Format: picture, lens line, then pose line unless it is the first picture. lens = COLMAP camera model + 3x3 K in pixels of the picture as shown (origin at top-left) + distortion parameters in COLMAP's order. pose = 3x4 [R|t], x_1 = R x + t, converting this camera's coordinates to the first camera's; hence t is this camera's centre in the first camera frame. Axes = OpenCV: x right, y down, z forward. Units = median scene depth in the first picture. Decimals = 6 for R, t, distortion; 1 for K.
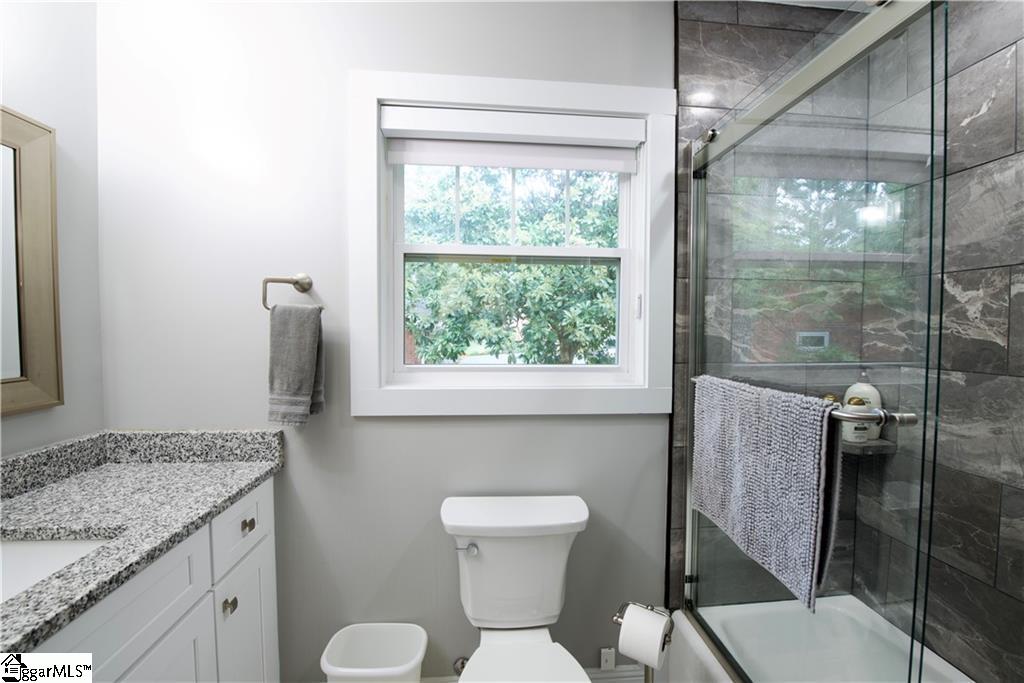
lens RADIAL K [[408.6, 0, 511.6], [0, 408.6, 340.7], [0, 0, 1]] dist [-0.017199, -0.001855]
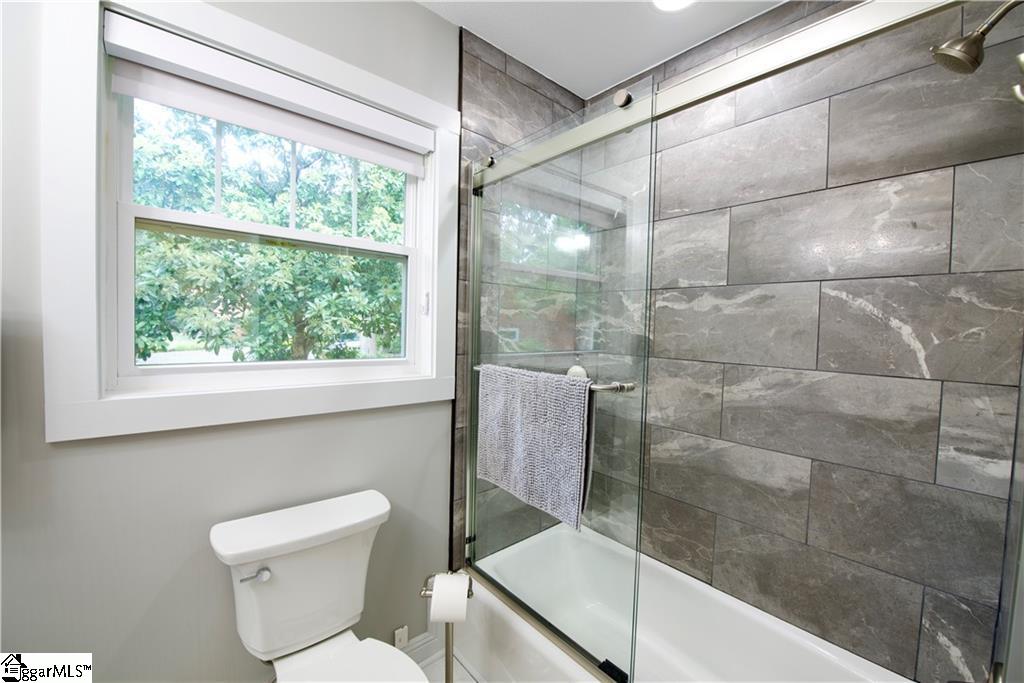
lens RADIAL K [[408.6, 0, 481.3], [0, 408.6, 340.1], [0, 0, 1]] dist [-0.017199, -0.001855]
pose [[0.818047, -0.004269, 0.575136, -0.200956], [-0.004352, 0.999898, 0.013612, -0.001751], [-0.575135, -0.013638, 0.817944, 0.030646]]
